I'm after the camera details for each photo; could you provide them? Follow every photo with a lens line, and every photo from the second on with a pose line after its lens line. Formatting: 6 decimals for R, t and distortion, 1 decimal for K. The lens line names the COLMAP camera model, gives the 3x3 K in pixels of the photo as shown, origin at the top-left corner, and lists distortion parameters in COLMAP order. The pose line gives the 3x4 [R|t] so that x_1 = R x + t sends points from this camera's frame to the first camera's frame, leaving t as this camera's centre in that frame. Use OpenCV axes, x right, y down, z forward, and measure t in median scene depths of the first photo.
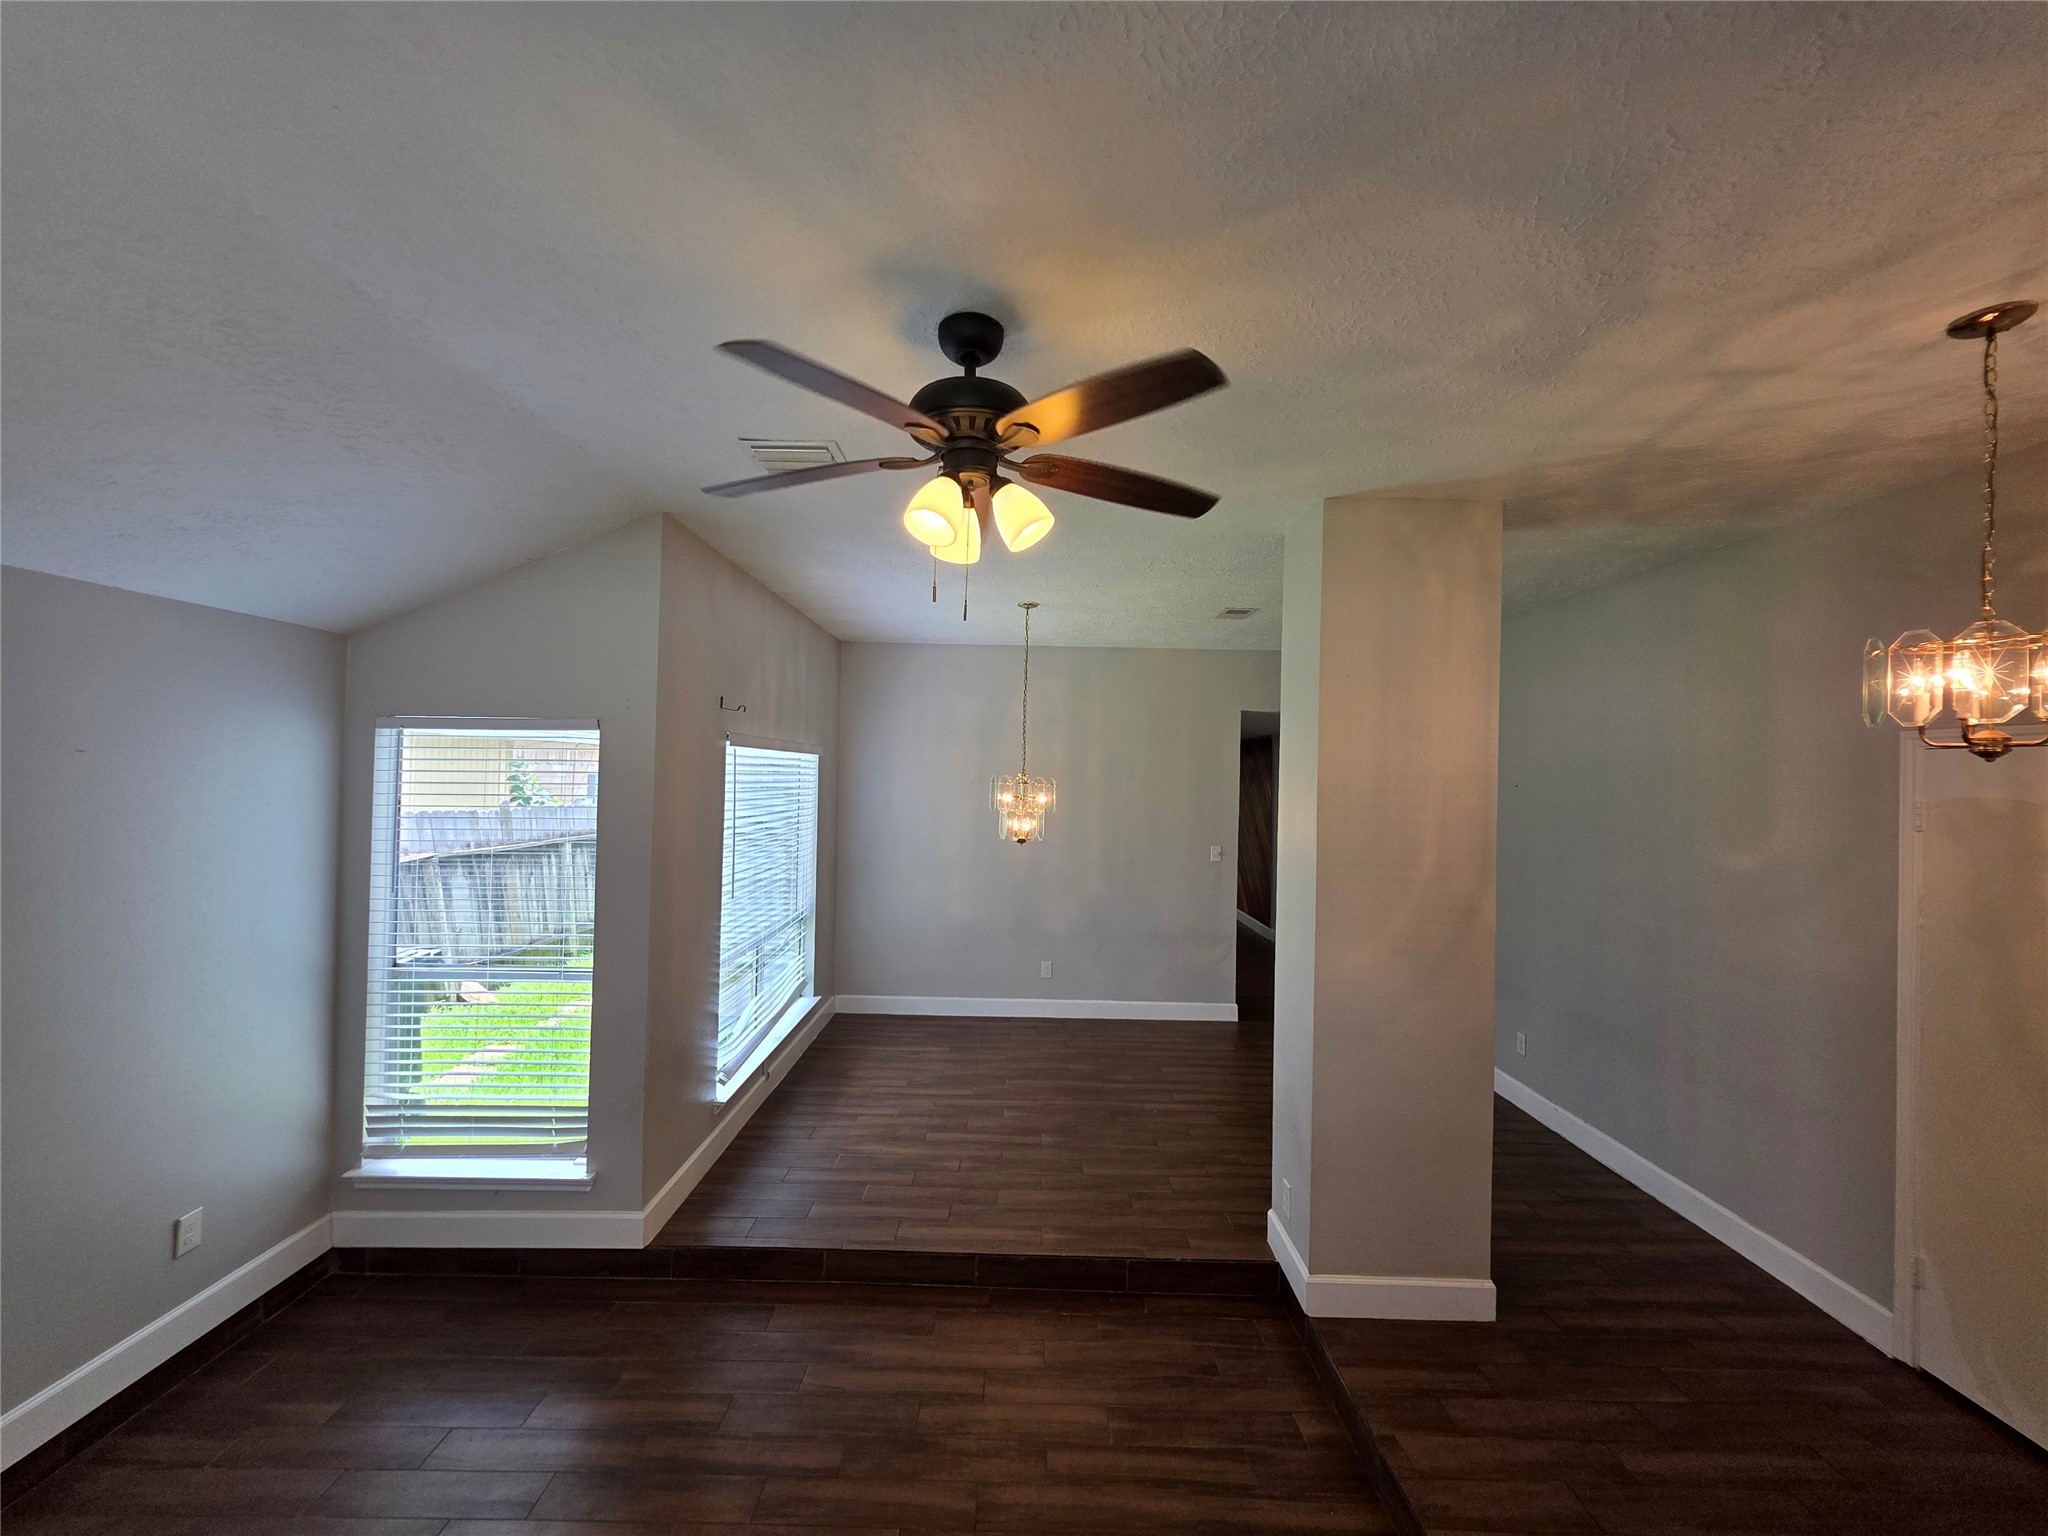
lens RADIAL K [[820.0, 0, 1021.1], [0, 820.0, 761.2], [0, 0, 1]] dist [0.006758, -0.000589]
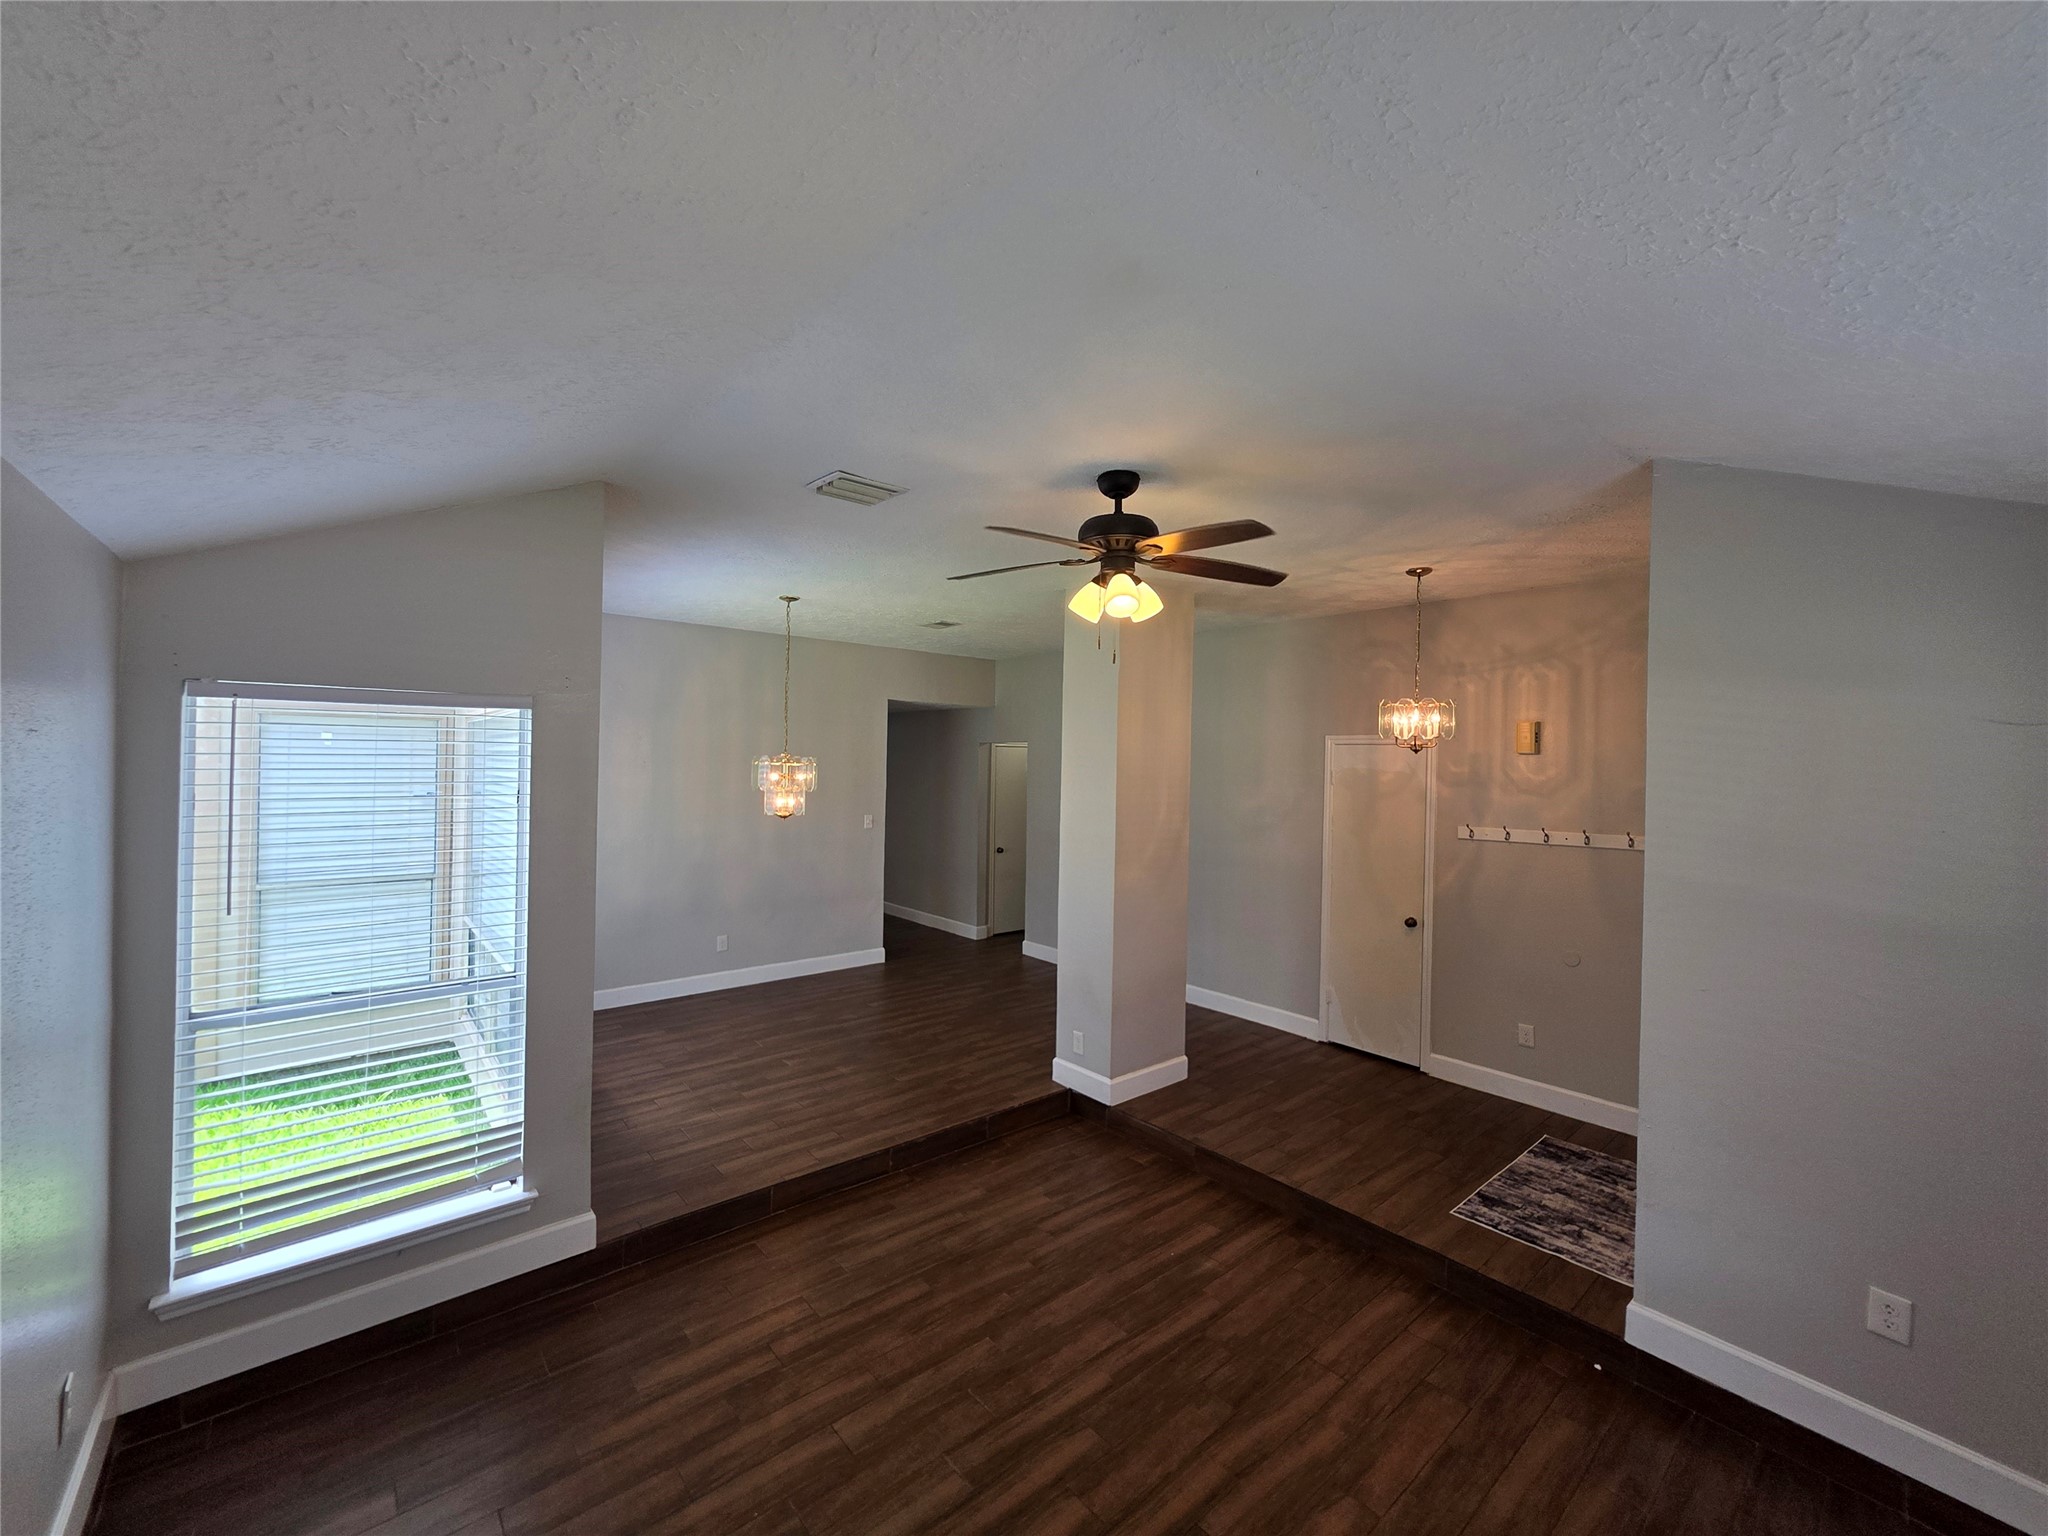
lens RADIAL K [[820.0, 0, 1026.9], [0, 820.0, 766.6], [0, 0, 1]] dist [0.006758, -0.000589]
pose [[0.760669, -0.010407, 0.649056, -0.685914], [-0.014420, 0.999354, 0.032923, -0.013140], [-0.648980, -0.034403, 0.760028, -0.045787]]
